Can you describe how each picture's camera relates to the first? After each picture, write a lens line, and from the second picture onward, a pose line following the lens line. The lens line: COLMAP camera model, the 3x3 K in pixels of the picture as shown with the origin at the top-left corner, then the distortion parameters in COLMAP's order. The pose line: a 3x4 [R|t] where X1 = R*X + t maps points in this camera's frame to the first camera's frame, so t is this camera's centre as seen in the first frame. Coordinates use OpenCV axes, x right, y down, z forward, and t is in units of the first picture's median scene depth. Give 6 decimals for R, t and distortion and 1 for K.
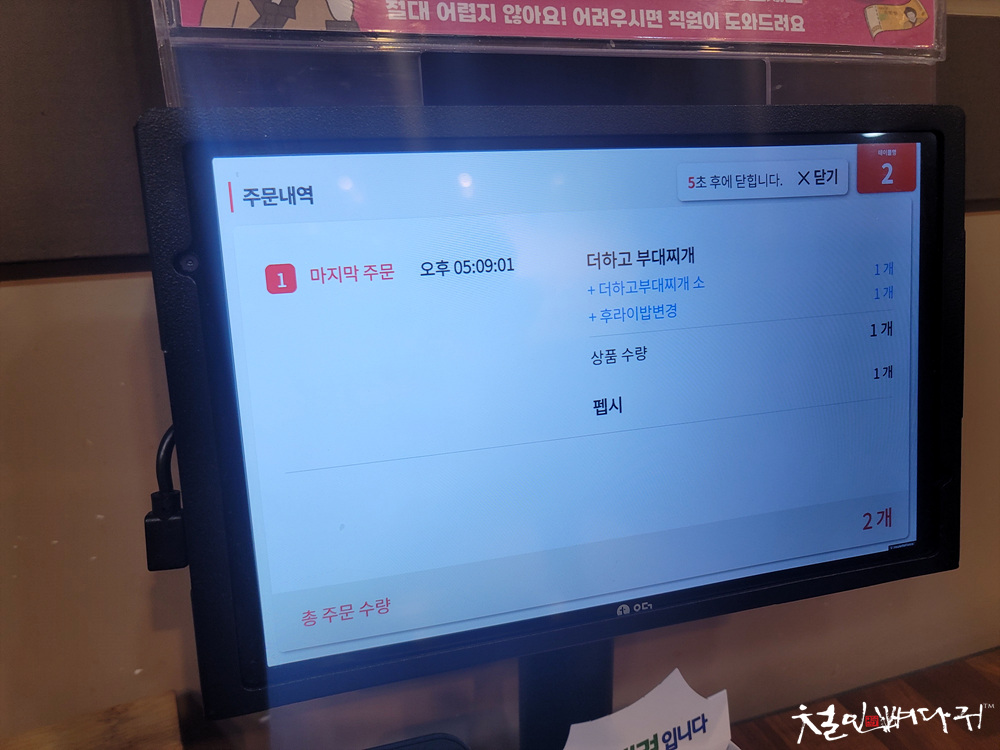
lens RADIAL K [[743.0, 0, 500.0], [0, 743.0, 375.0], [0, 0, 1]] dist [0.136901, -0.189164]
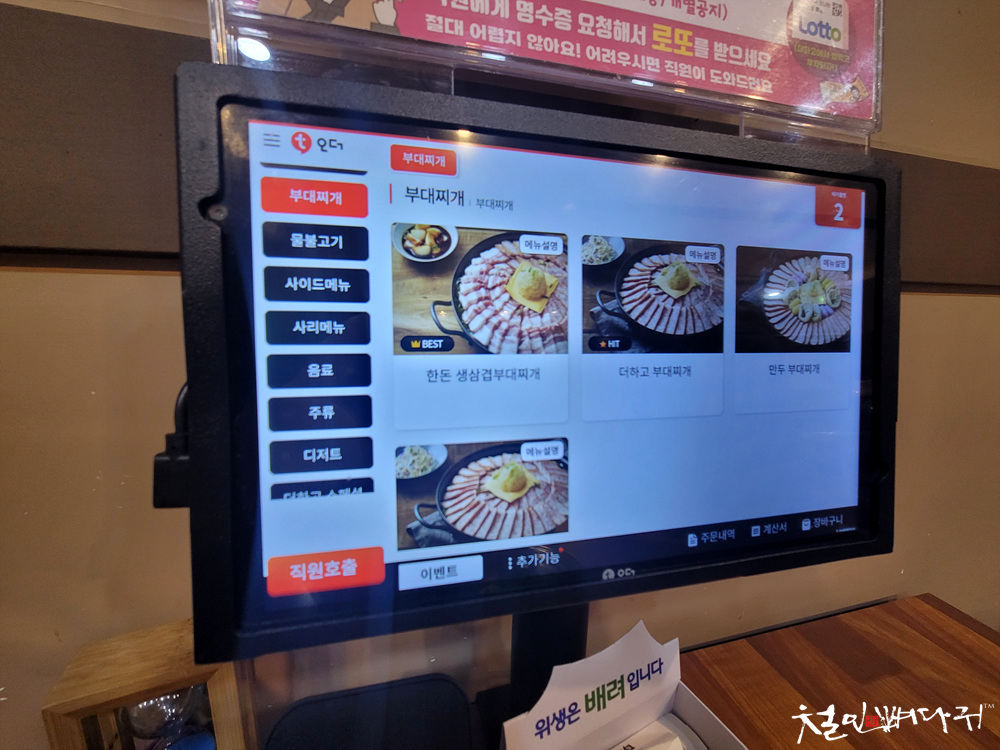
lens RADIAL K [[406.7, 0, 503.5], [0, 406.7, 377.2], [0, 0, 1]] dist [0.007737, 0.000158]
pose [[0.997929, 0.053799, -0.035257, 0.016847], [-0.056867, 0.994066, -0.092735, 0.094193], [0.030059, 0.094548, 0.995066, 0.397438]]
